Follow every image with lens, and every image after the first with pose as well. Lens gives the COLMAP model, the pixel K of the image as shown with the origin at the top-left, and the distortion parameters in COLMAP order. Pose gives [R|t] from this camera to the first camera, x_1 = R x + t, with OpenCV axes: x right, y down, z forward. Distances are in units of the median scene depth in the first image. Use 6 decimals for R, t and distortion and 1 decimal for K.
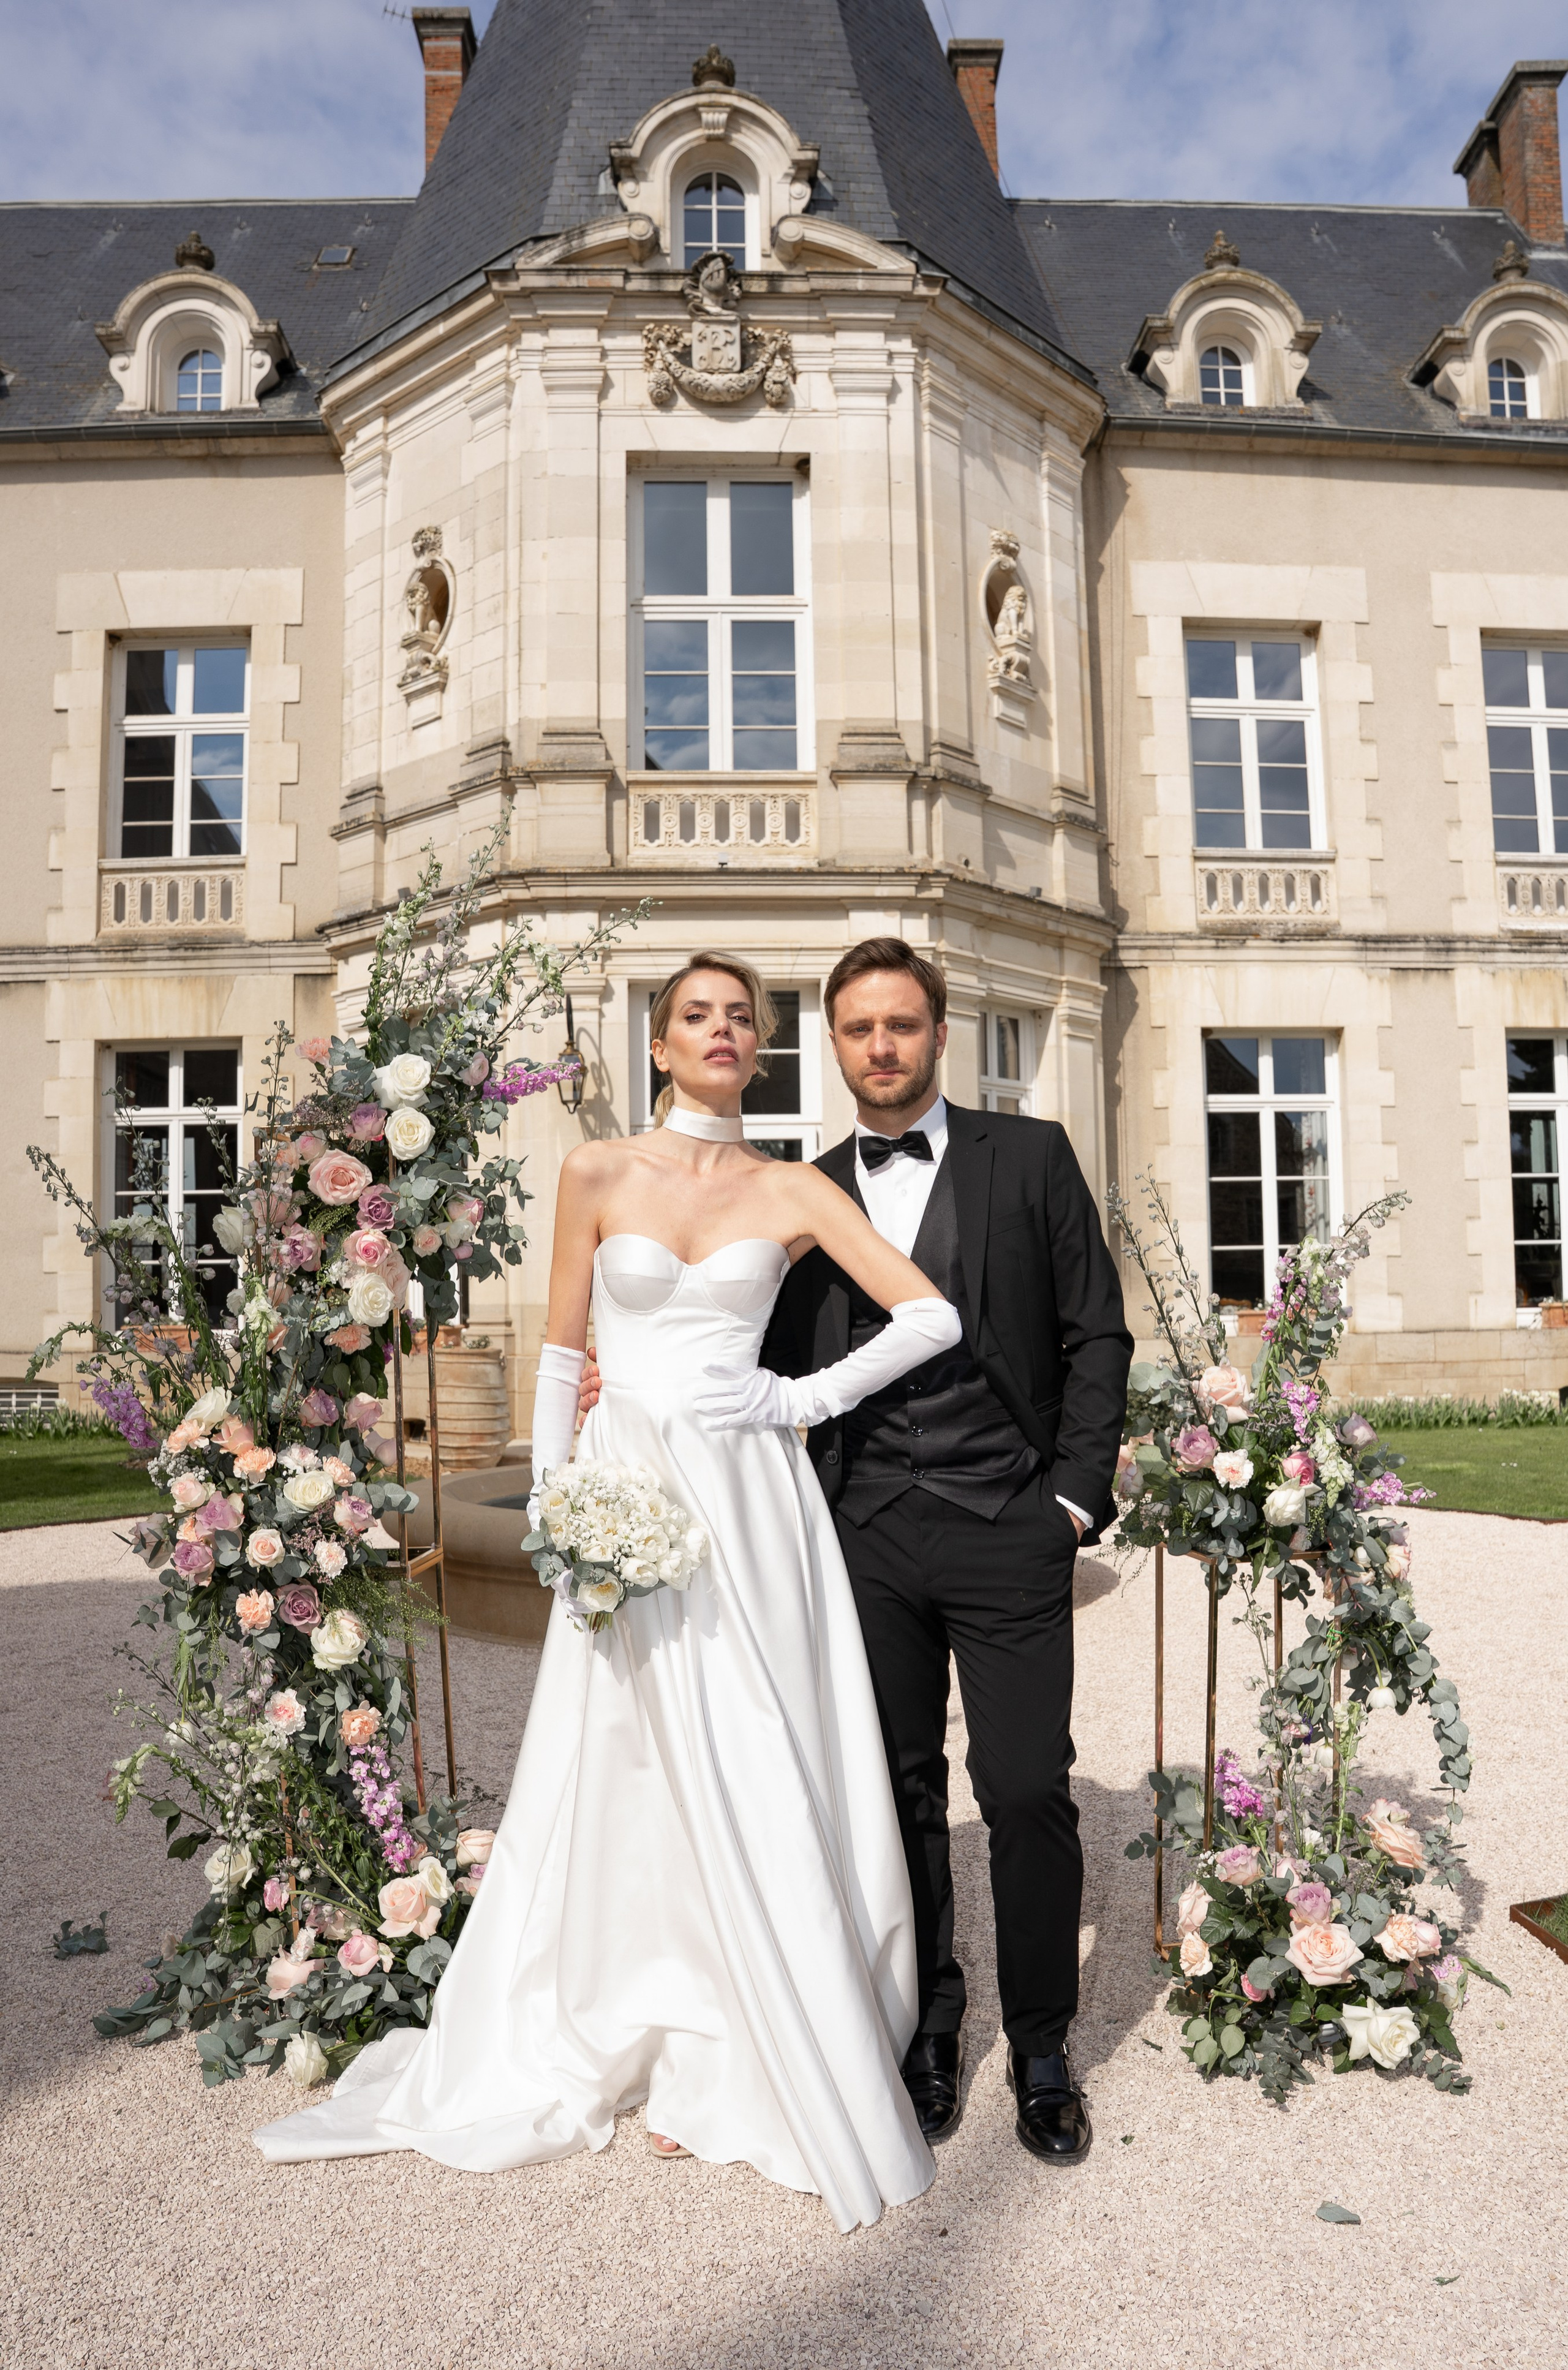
lens RADIAL K [[1678.4, 0, 789.4], [0, 1678.4, 1234.0], [0, 0, 1]] dist [-0.176892, 0.125814]
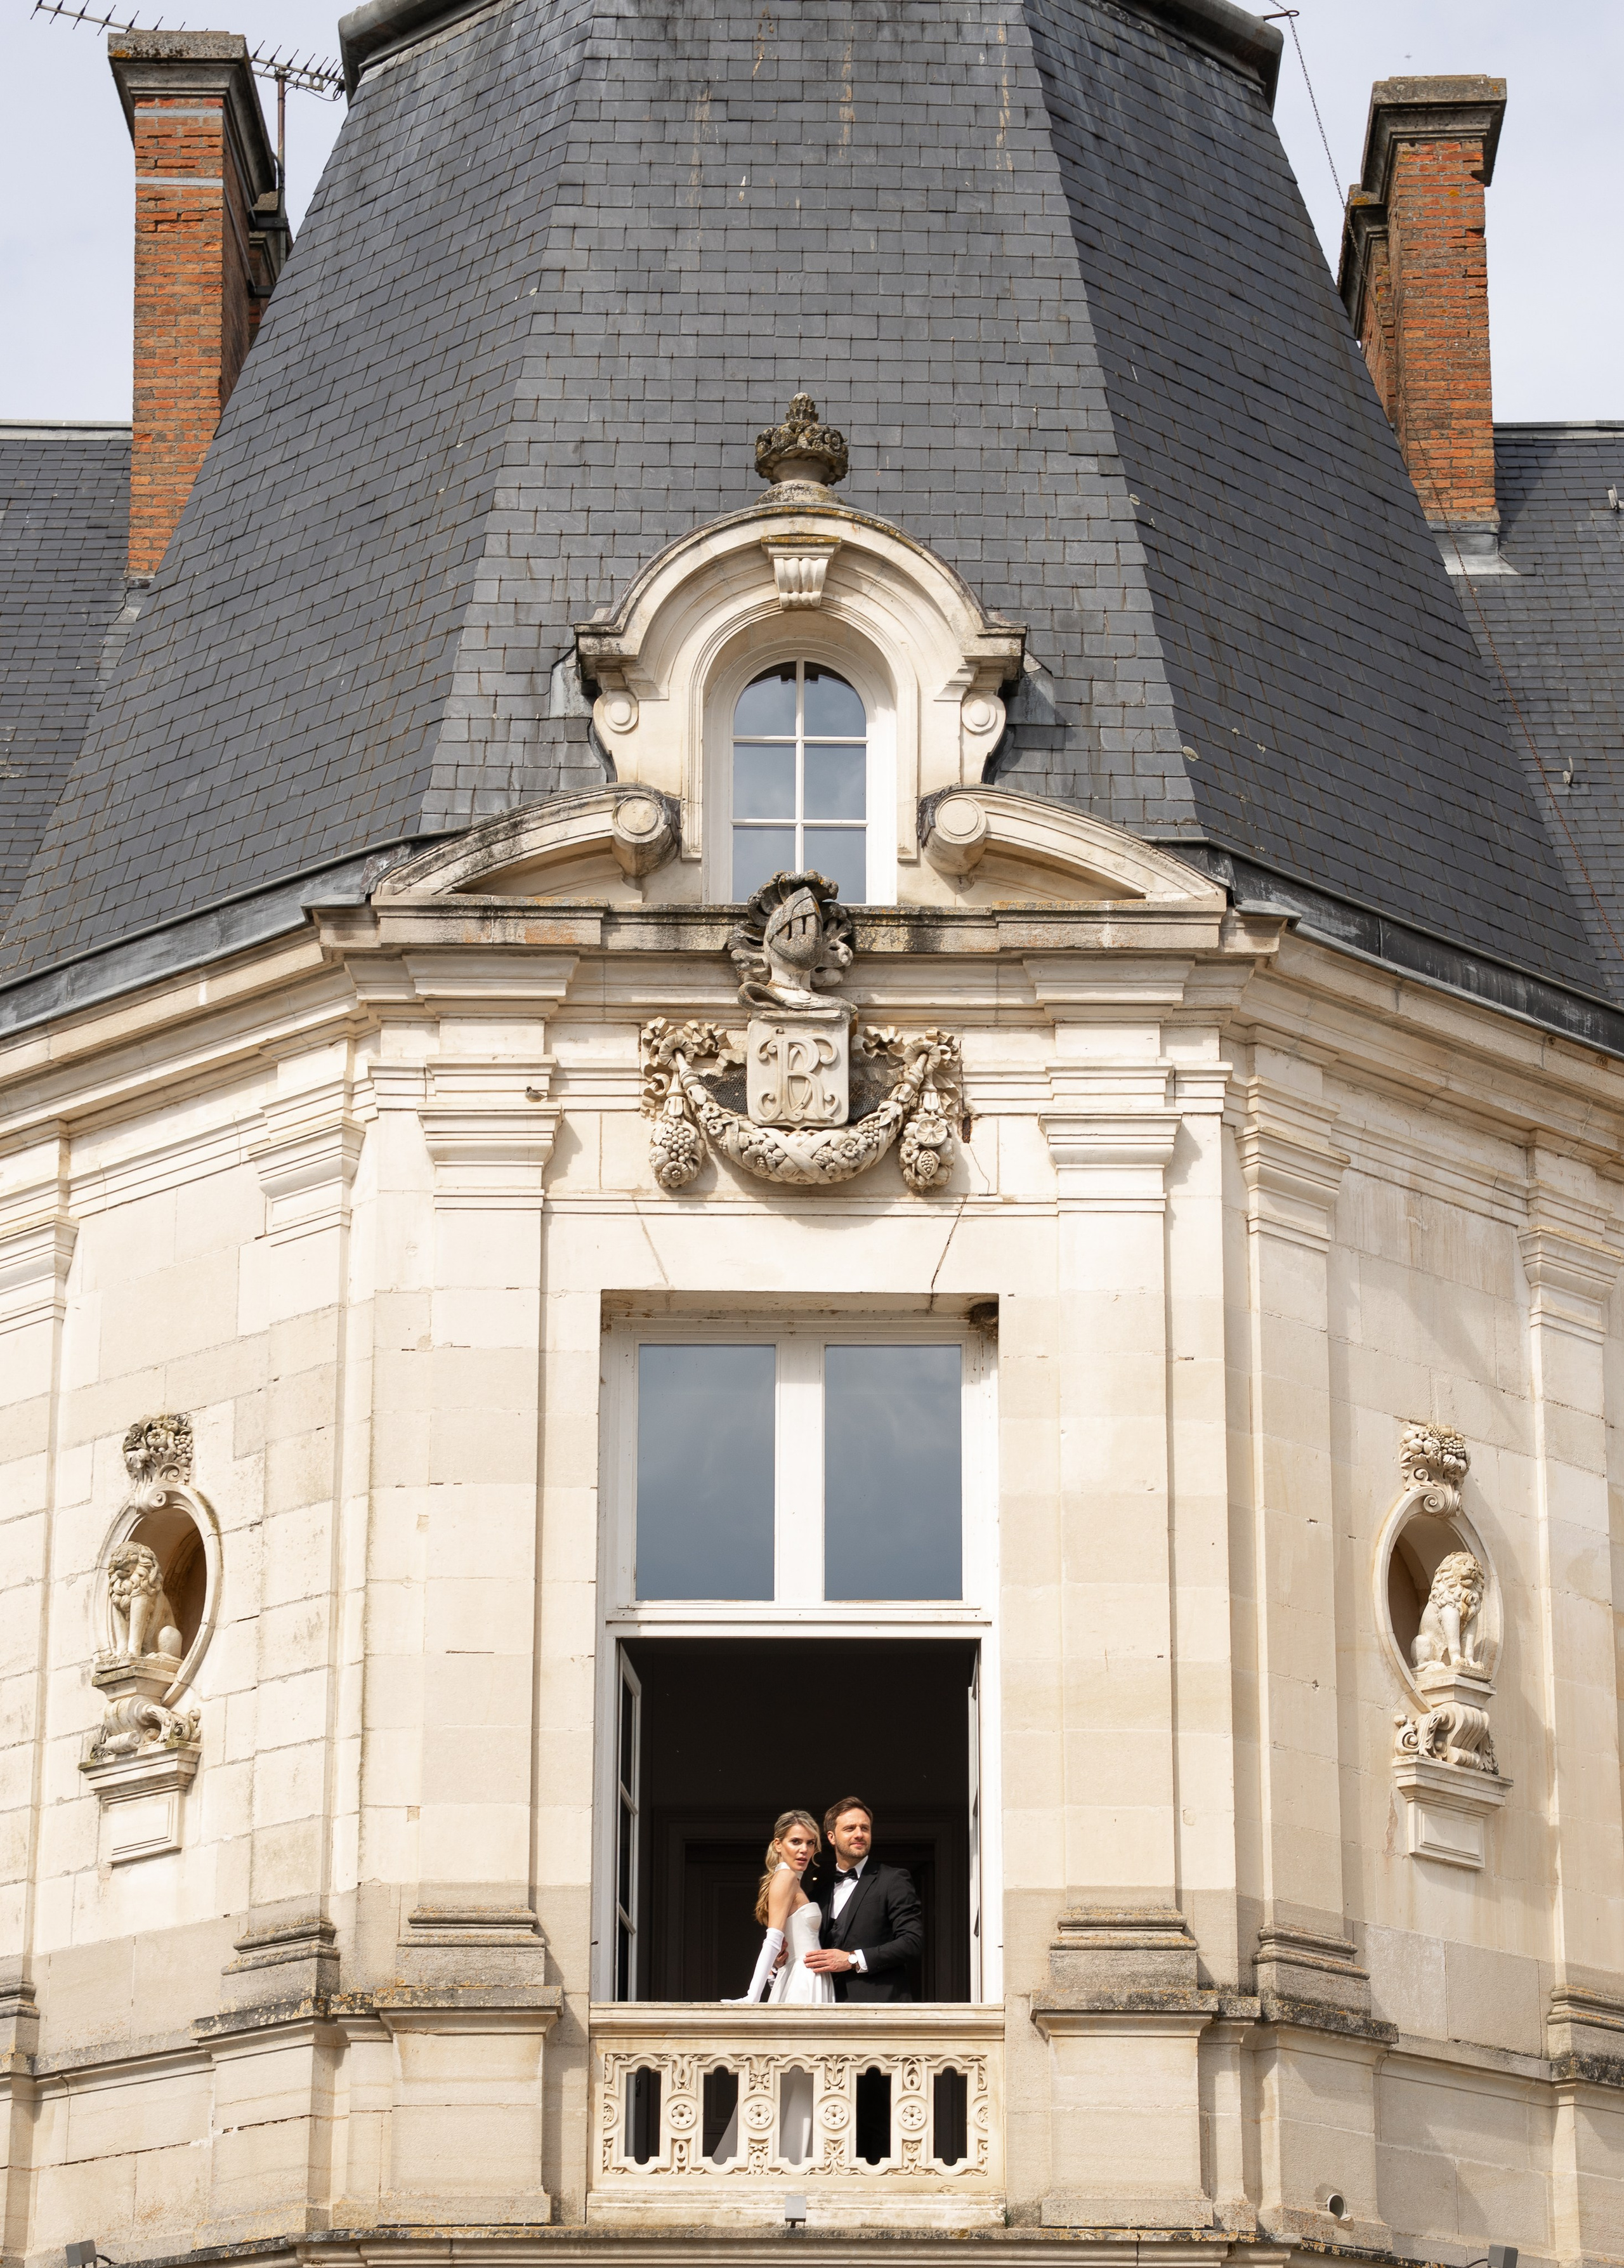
lens RADIAL K [[5695.7, 0, 929.3], [0, 5695.7, 1376.3], [0, 0, 1]] dist [0.309004, 0.000000]
pose [[0.999501, 0.005550, -0.031084, 0.044339], [-0.012894, 0.970355, -0.241341, -0.065248], [0.028823, 0.241621, 0.969943, -0.582576]]
